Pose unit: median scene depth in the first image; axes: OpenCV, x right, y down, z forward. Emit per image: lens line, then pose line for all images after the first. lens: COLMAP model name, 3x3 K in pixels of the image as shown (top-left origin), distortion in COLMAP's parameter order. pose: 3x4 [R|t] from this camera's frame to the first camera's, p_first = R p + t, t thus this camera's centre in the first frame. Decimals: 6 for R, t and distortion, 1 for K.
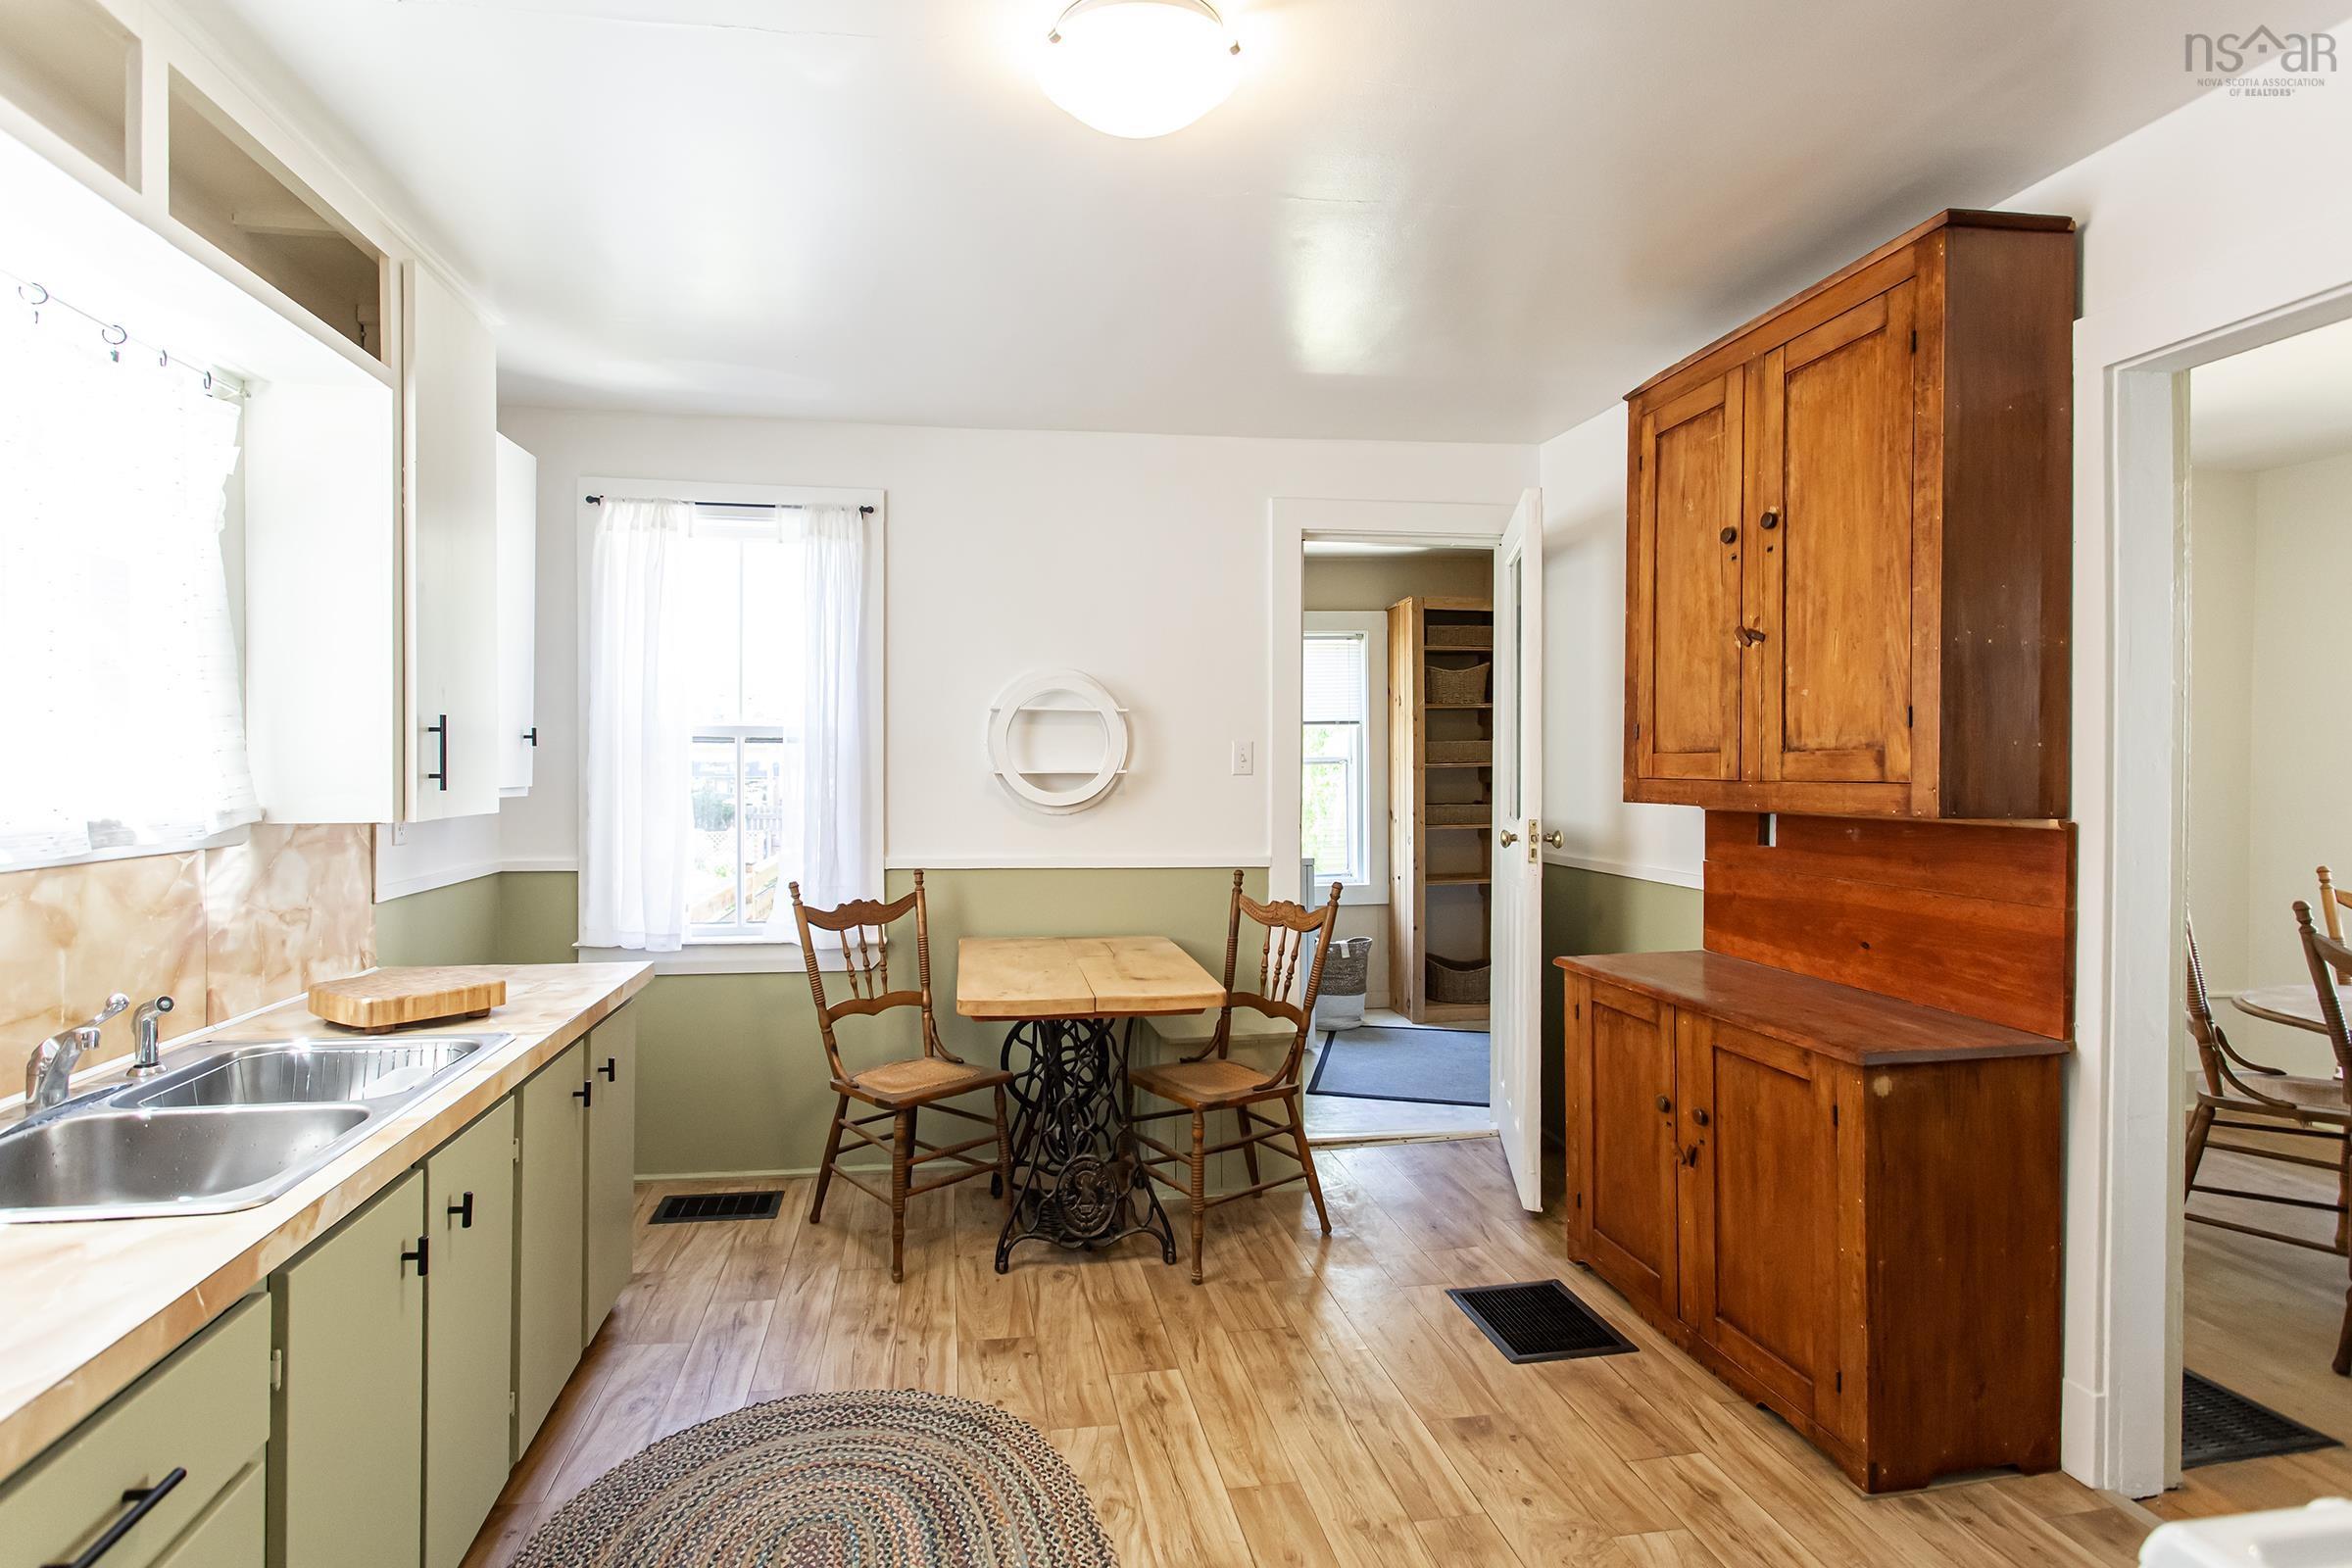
lens RADIAL K [[1142.4, 0, 1168.7], [0, 1142.4, 776.2], [0, 0, 1]] dist [-0.000896, -0.000124]
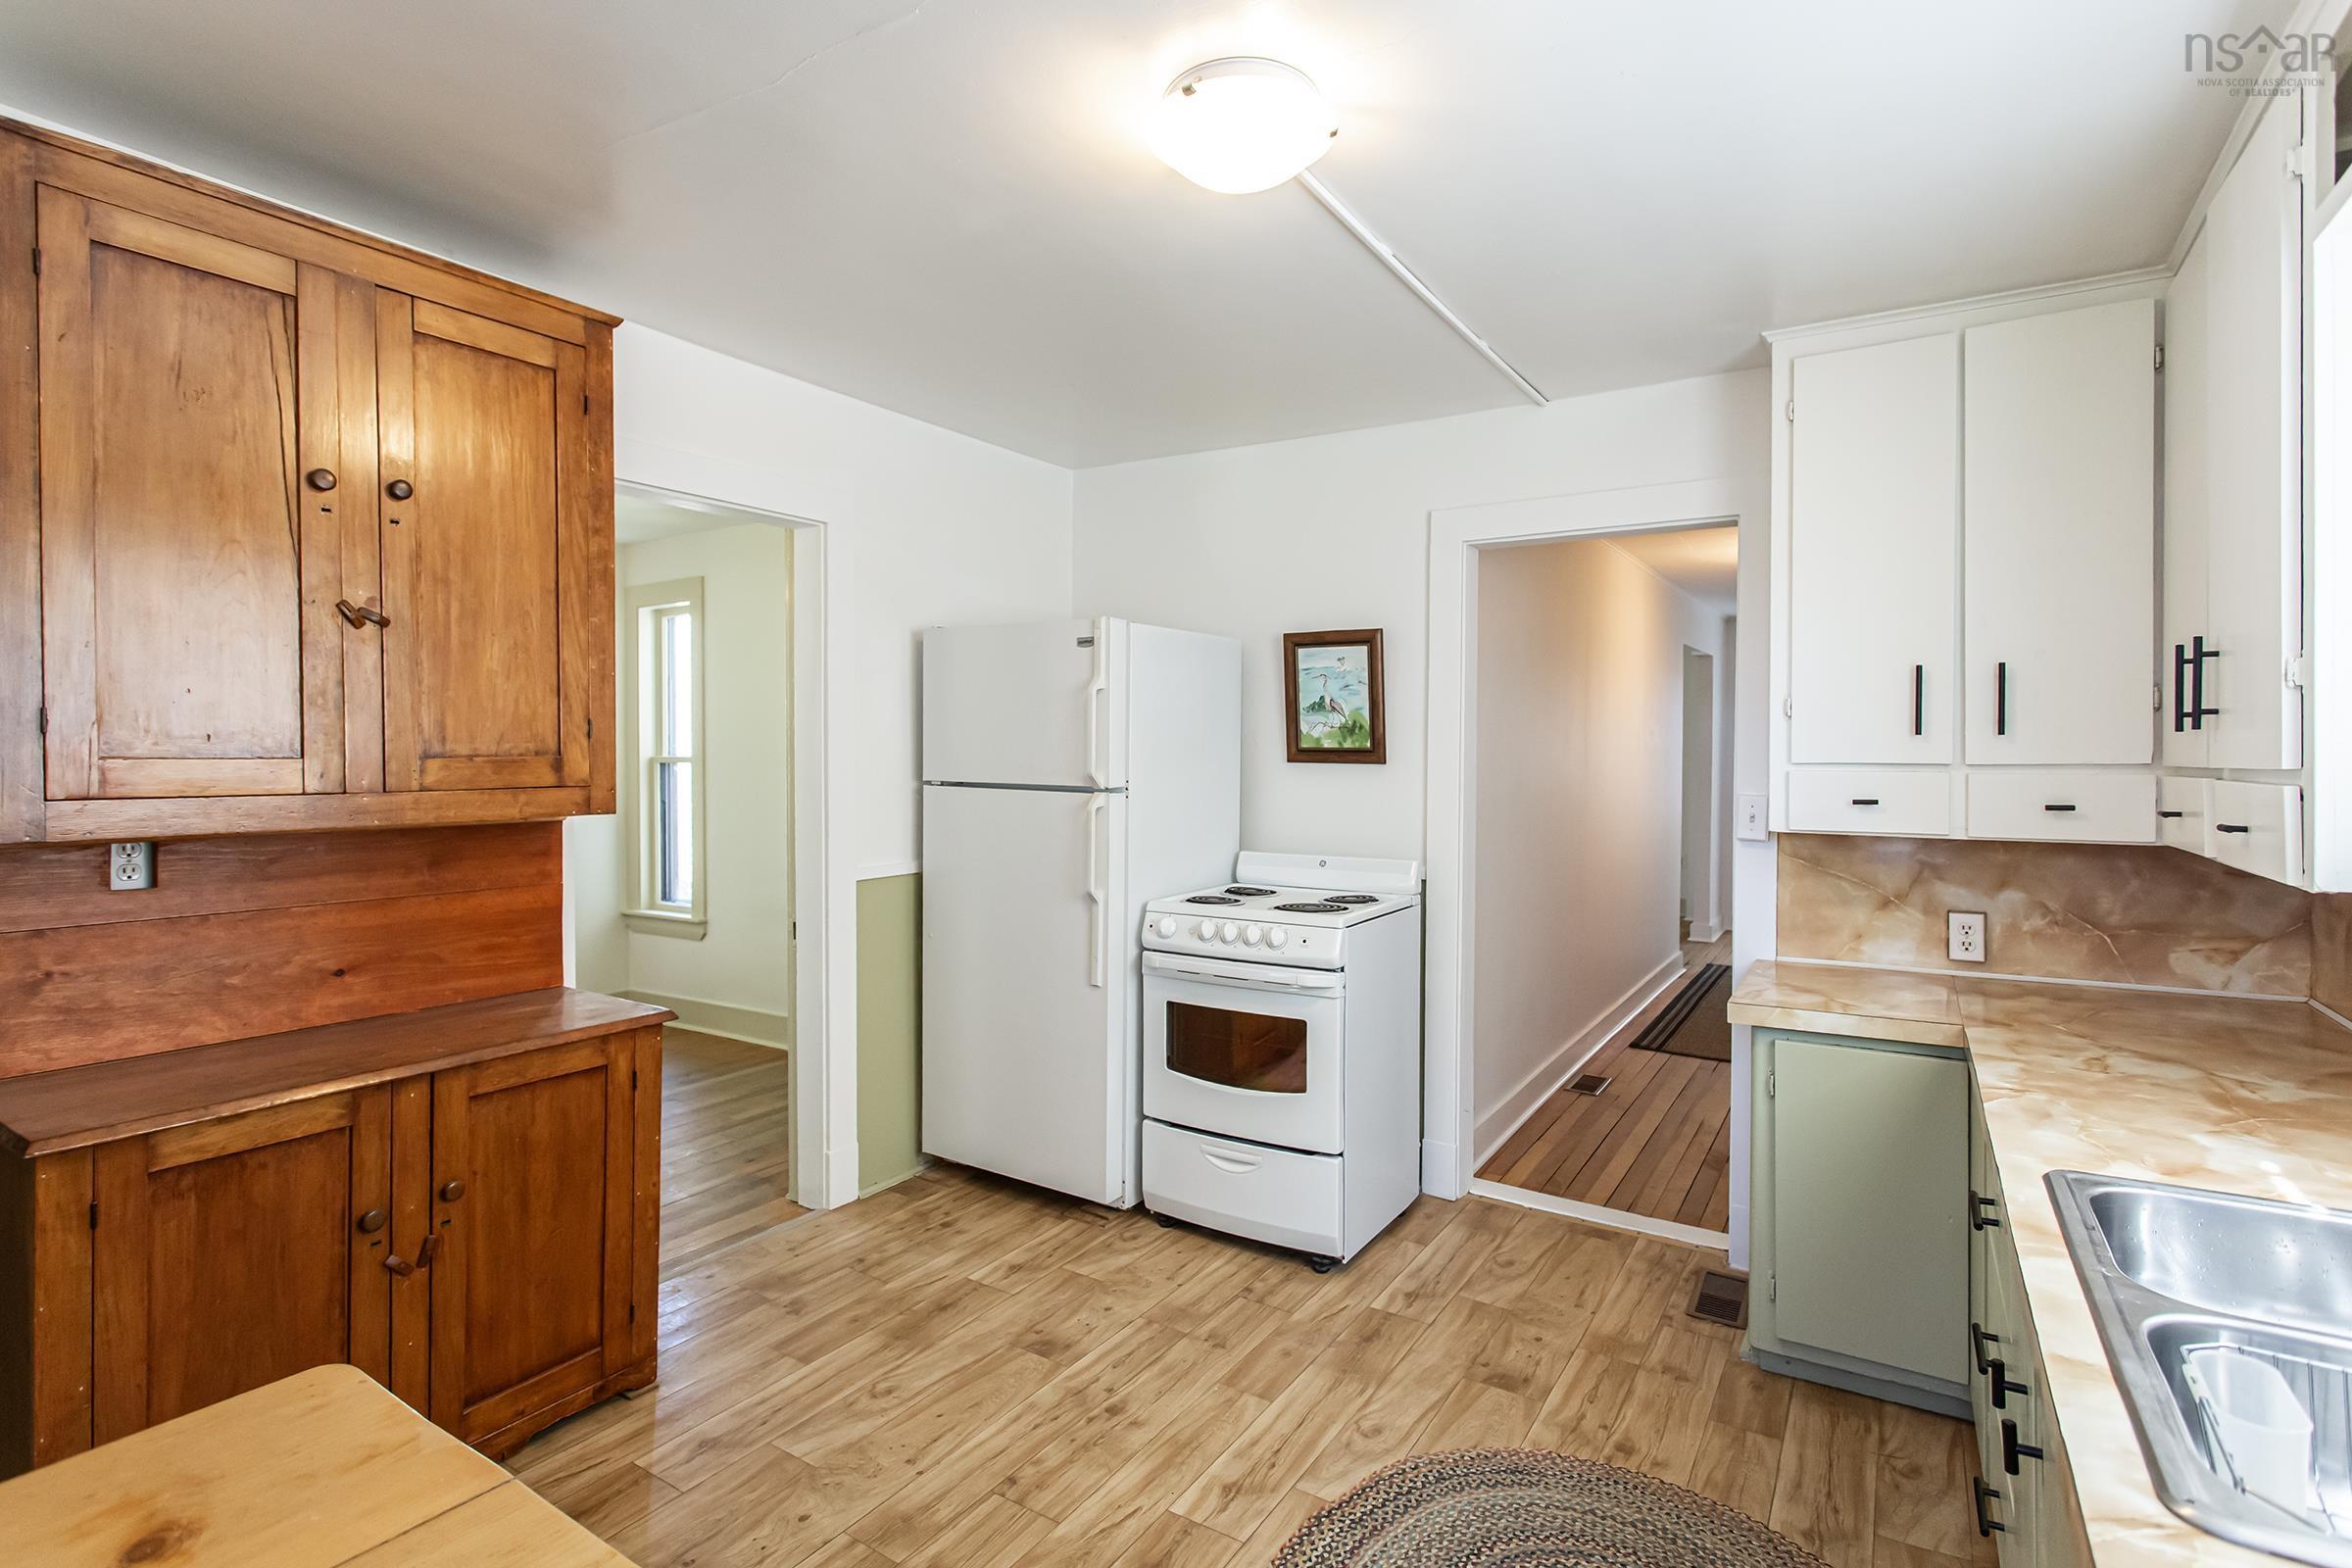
lens RADIAL K [[1142.4, 0, 1172.4], [0, 1142.4, 764.9], [0, 0, 1]] dist [-0.000896, -0.000124]
pose [[-0.725198, -0.003143, 0.688533, -0.524735], [0.009245, 0.999855, 0.014301, -0.024283], [-0.688478, 0.016737, -0.725064, 1.309265]]
